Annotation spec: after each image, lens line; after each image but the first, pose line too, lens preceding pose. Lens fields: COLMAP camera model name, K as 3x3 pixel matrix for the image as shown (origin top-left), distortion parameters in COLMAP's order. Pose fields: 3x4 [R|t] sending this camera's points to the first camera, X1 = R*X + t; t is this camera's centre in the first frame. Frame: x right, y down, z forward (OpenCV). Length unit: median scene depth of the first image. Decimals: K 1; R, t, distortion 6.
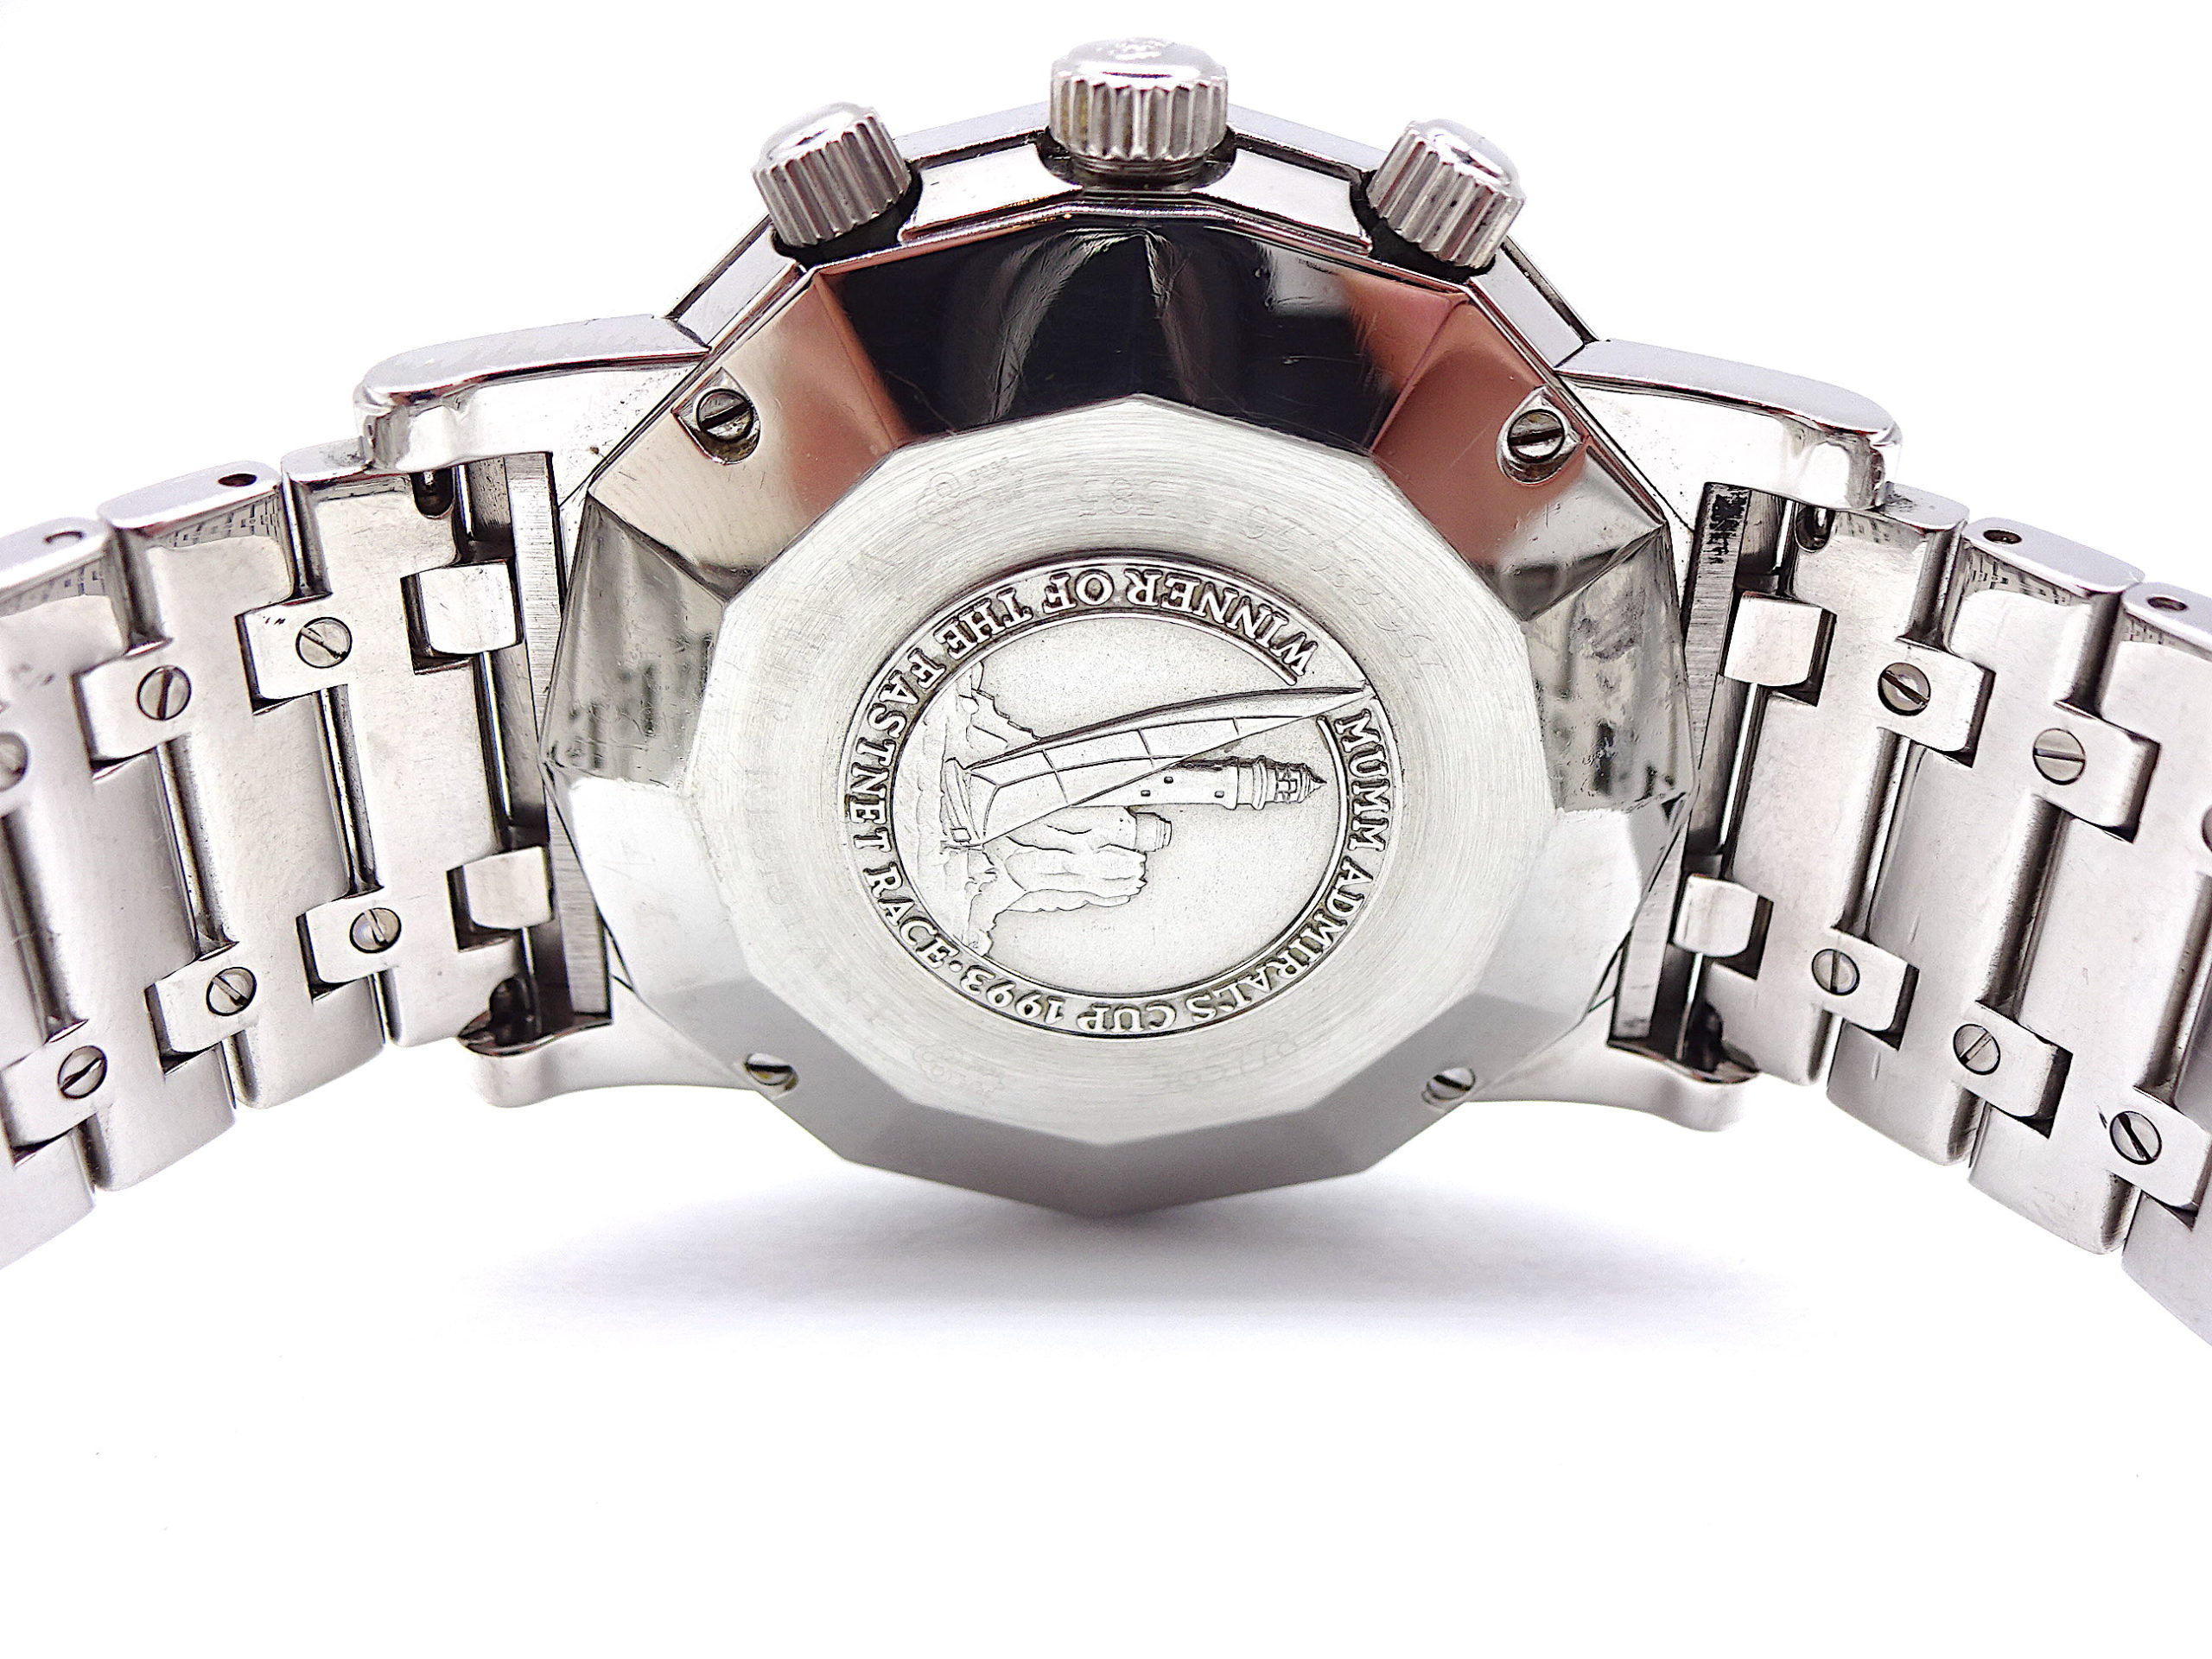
lens RADIAL K [[2243.8, 0, 1101.5], [0, 2243.8, 819.6], [0, 0, 1]] dist [-0.053027, 0.000000]
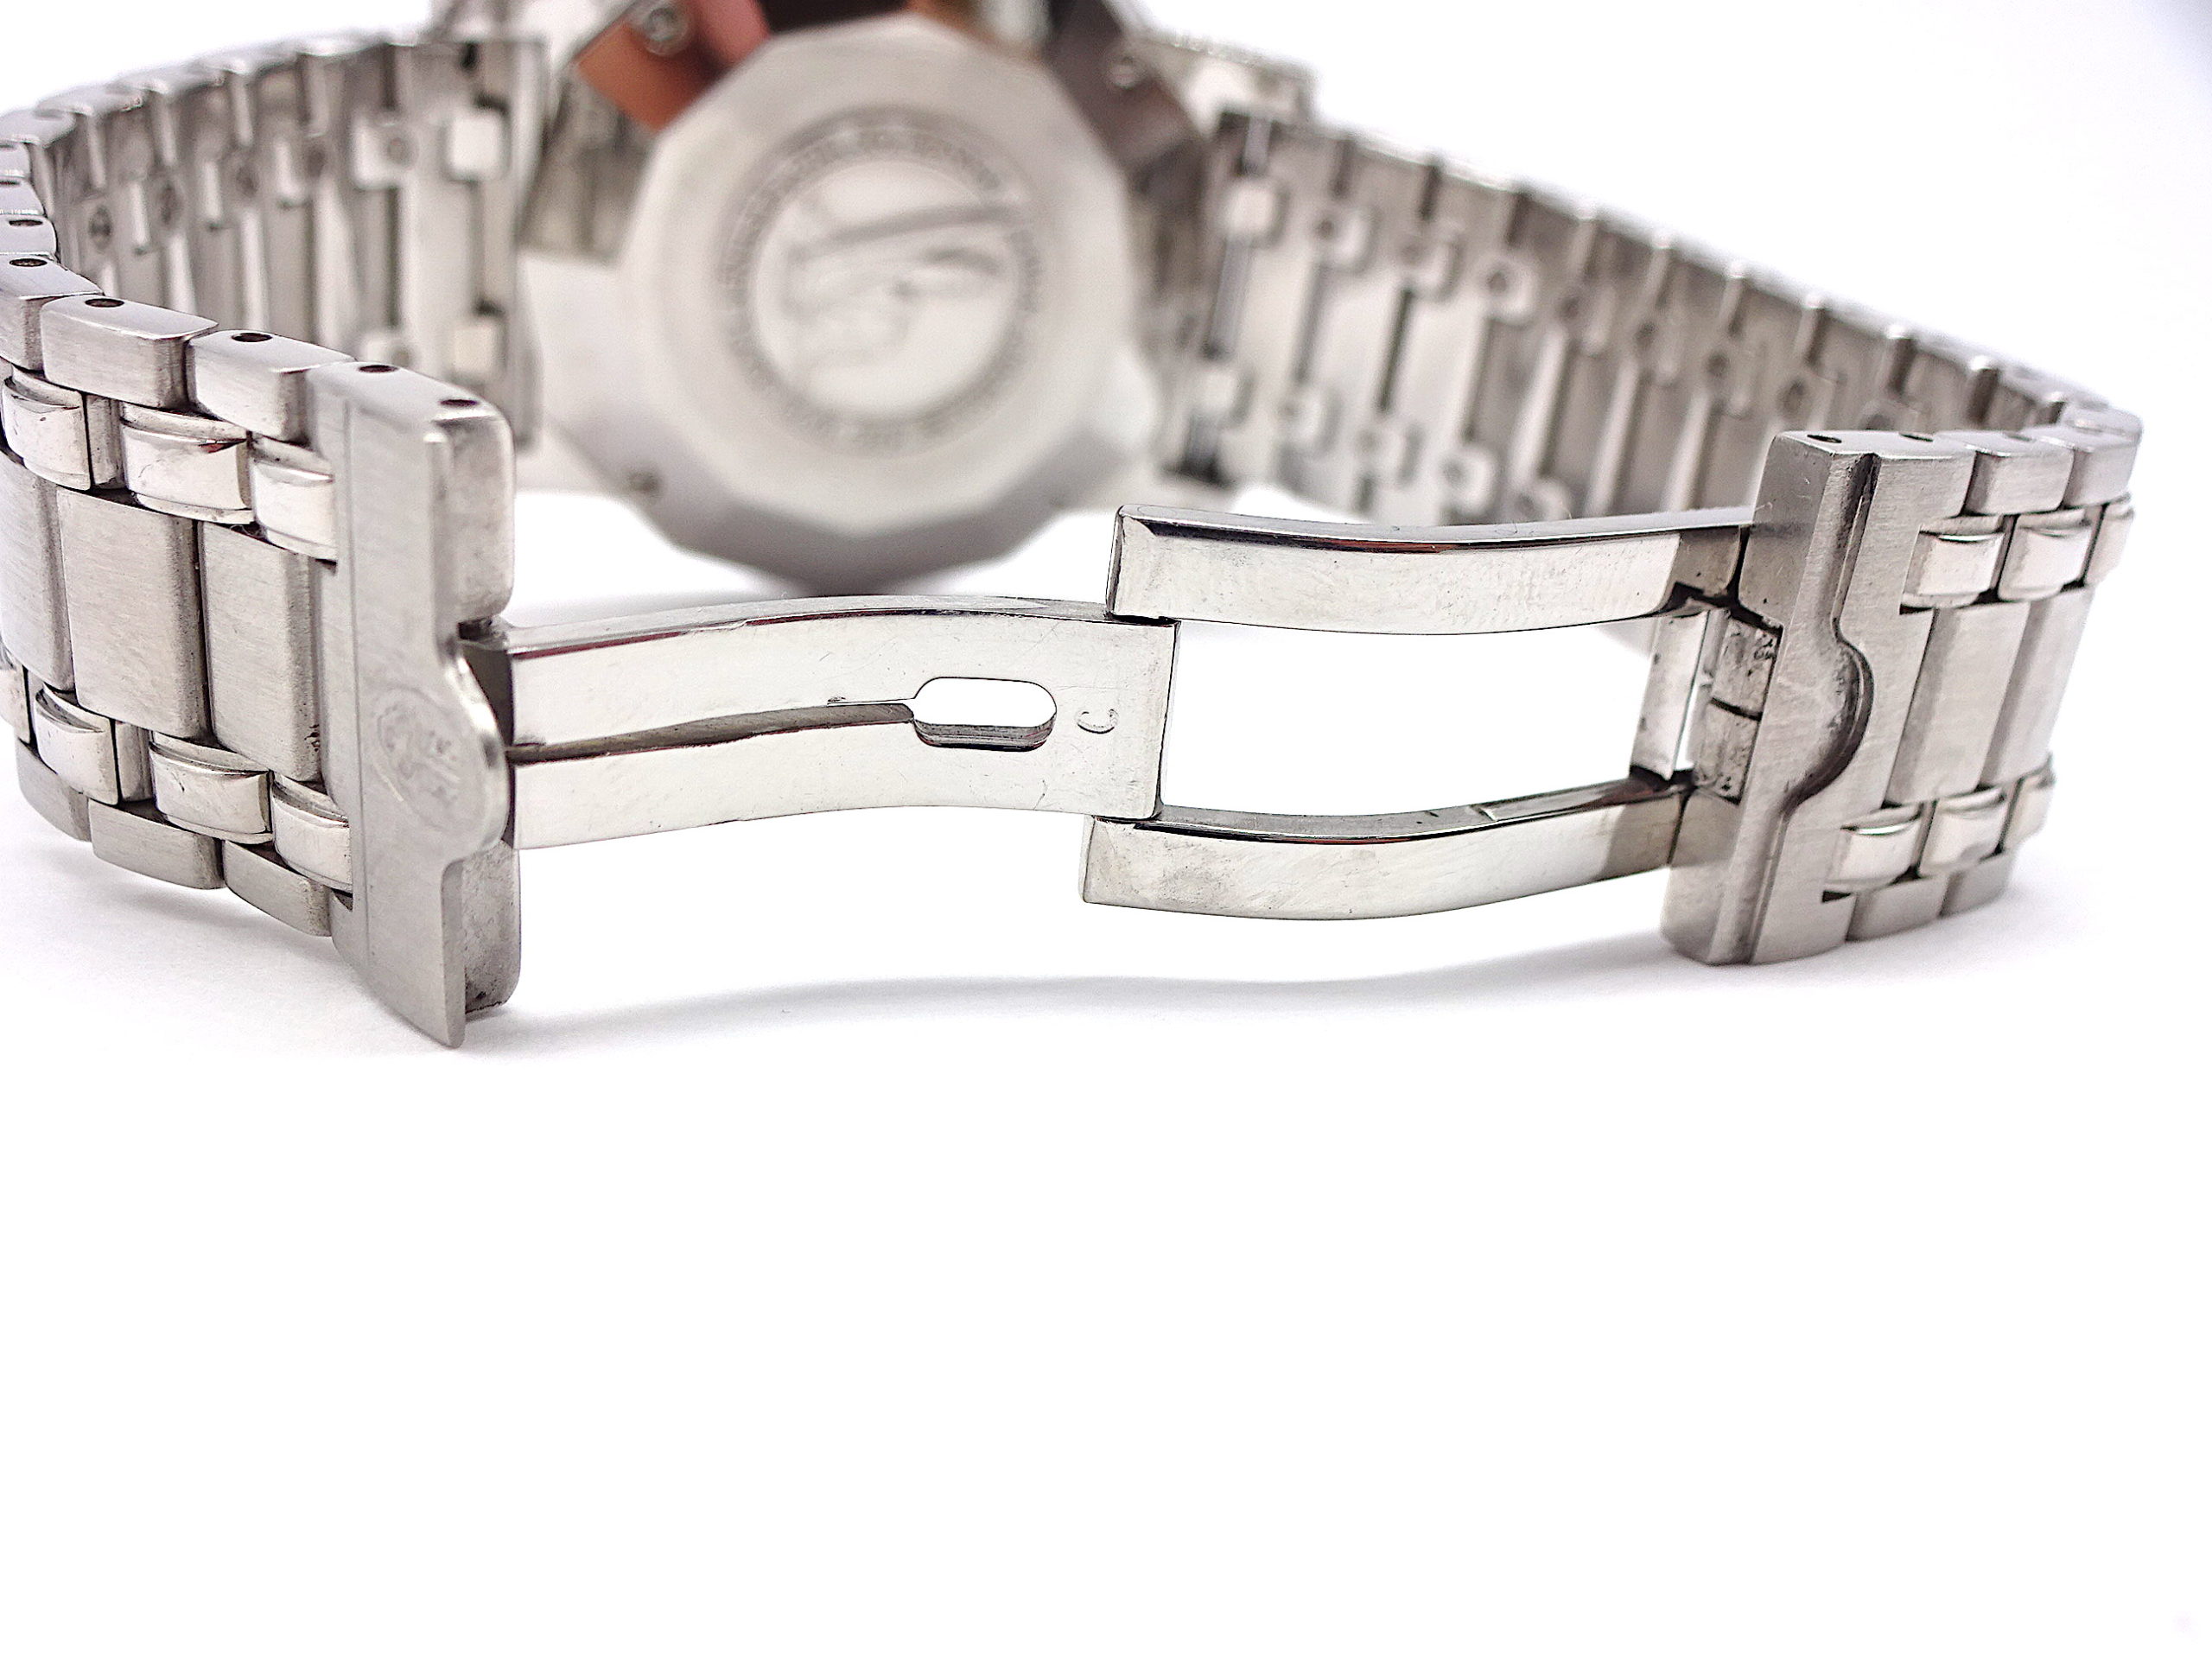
lens RADIAL K [[2243.8, 0, 1104.6], [0, 2243.8, 833.3], [0, 0, 1]] dist [-0.053027, 0.000000]
pose [[0.954661, -0.024487, 0.296686, -0.339131], [0.028602, 0.999545, -0.009535, 0.421658], [-0.296318, 0.017588, 0.954927, -0.623460]]
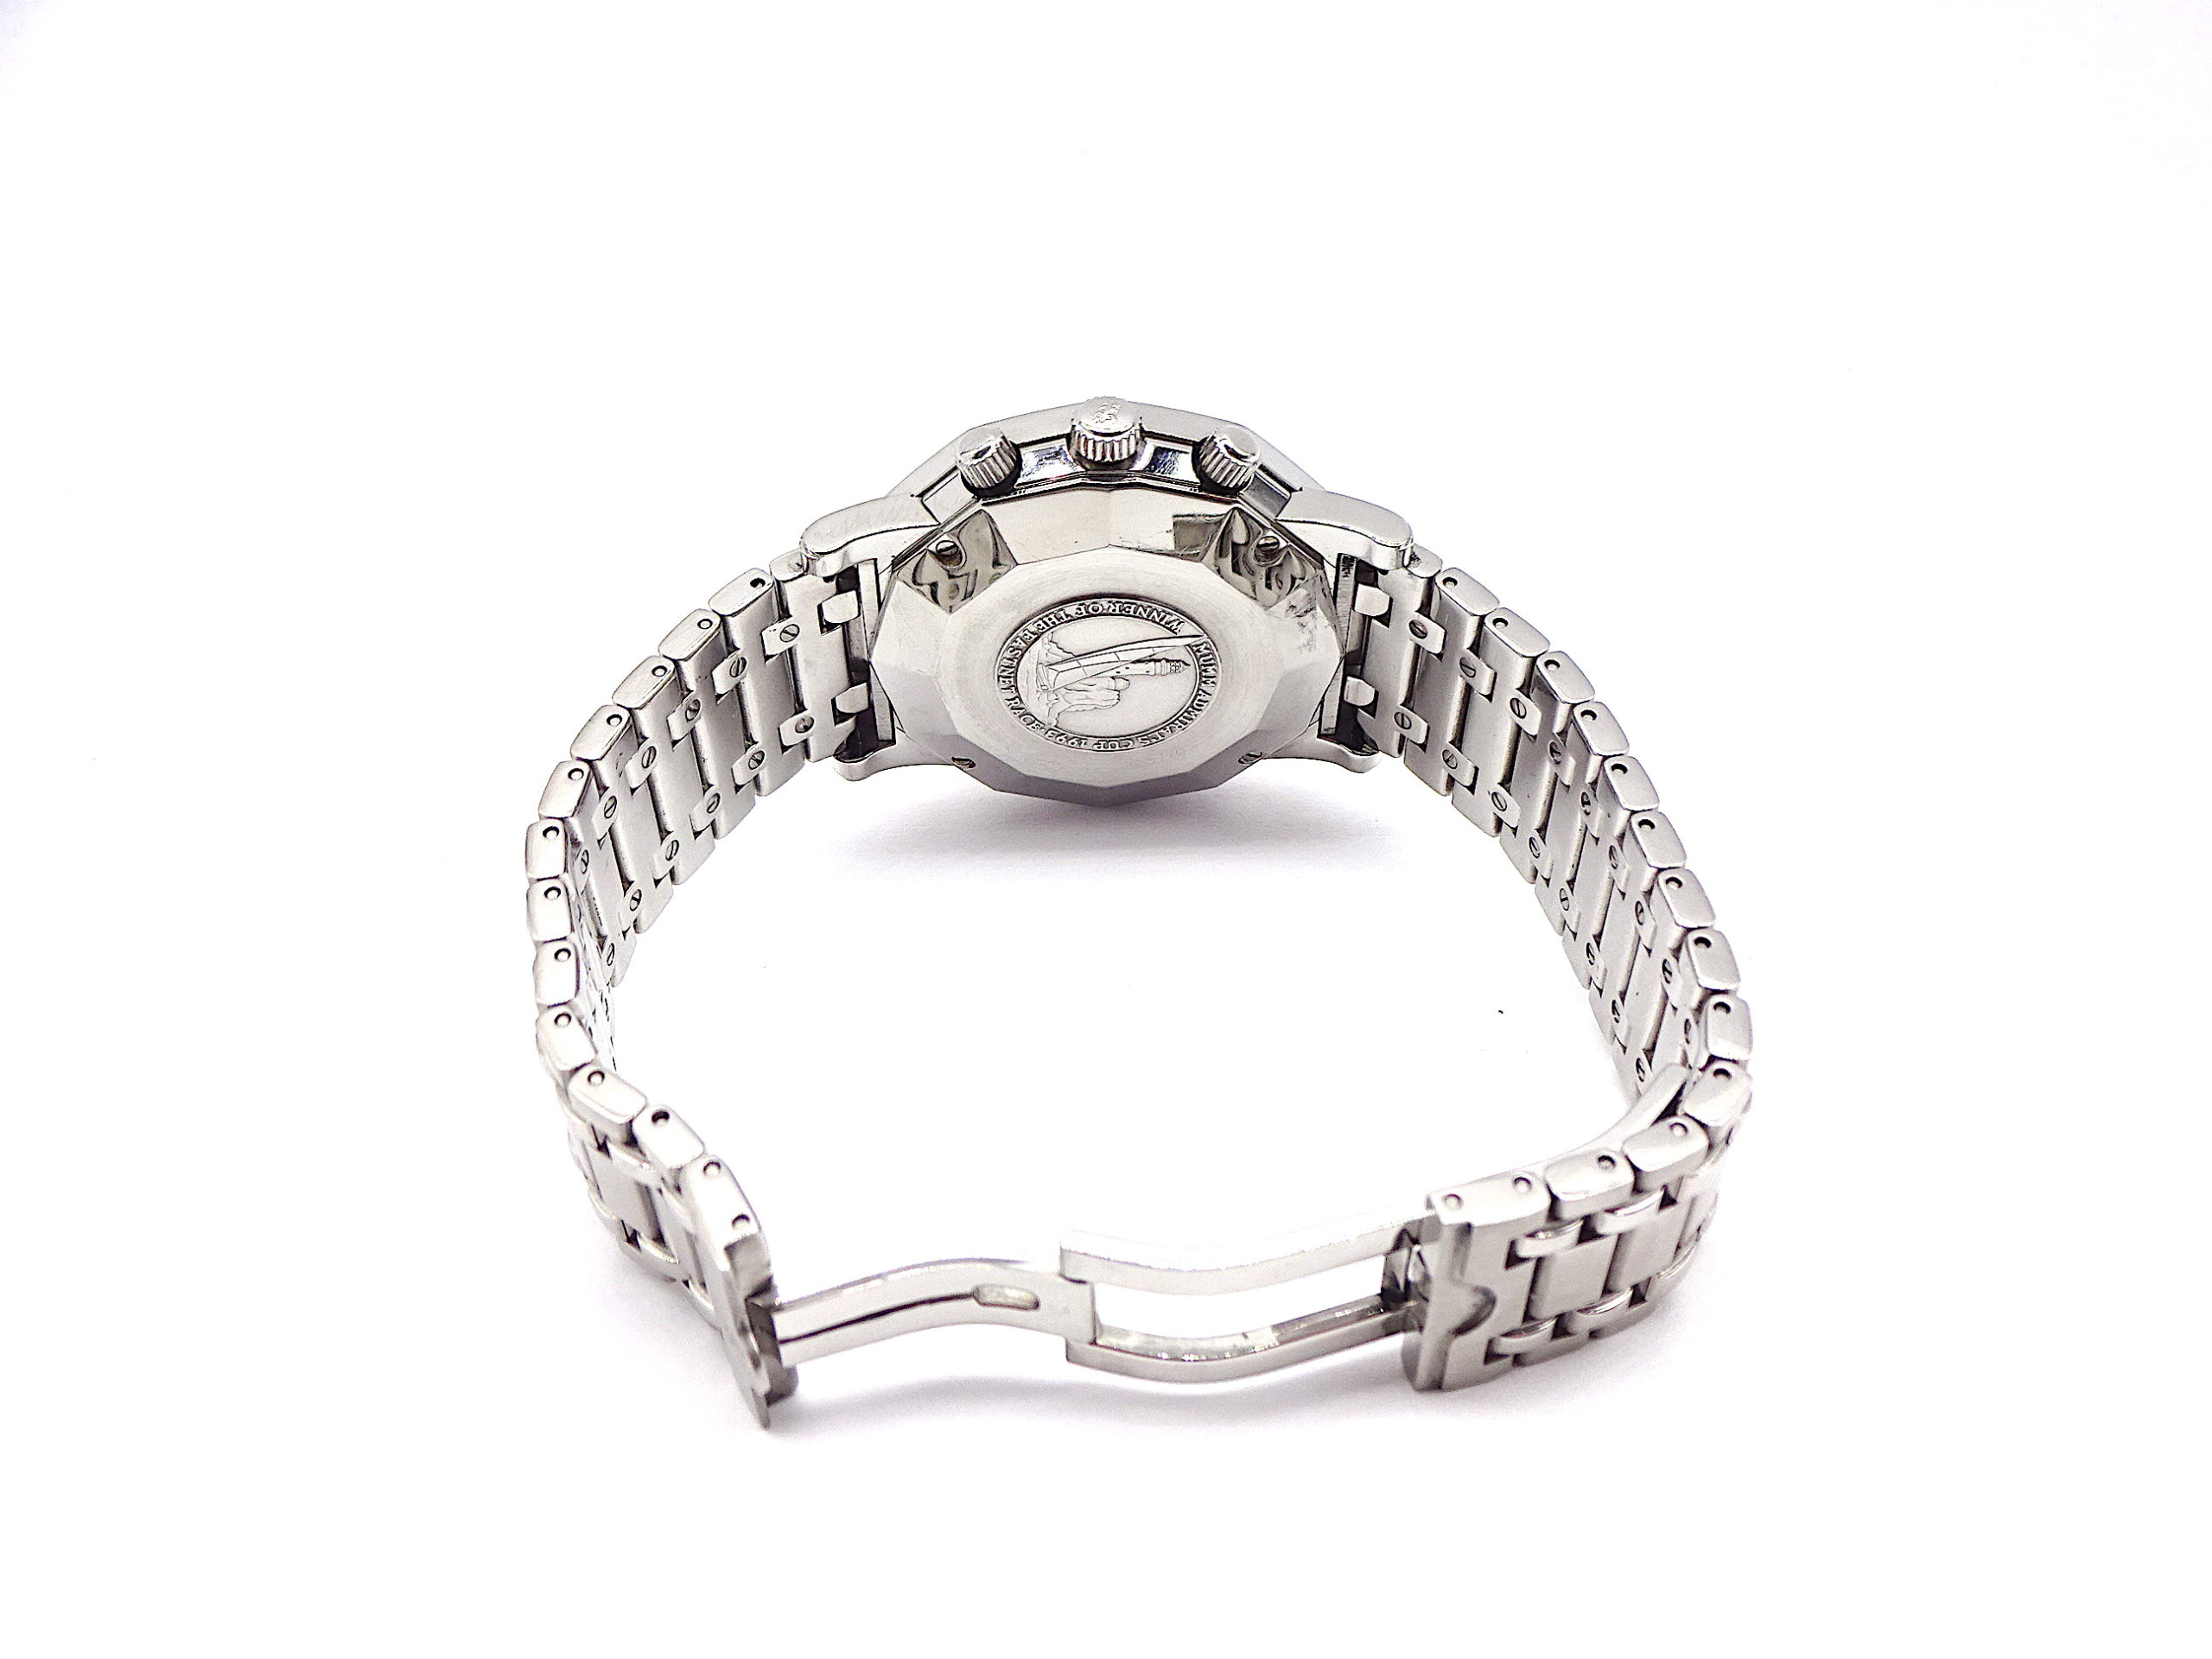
lens RADIAL K [[2243.8, 0, 1105.4], [0, 2243.8, 837.6], [0, 0, 1]] dist [-0.053027, 0.000000]
pose [[0.999411, -0.034313, 0.000962, -0.003334], [0.031919, 0.939262, 0.341713, -0.687874], [-0.012628, -0.341481, 0.939804, -1.402029]]
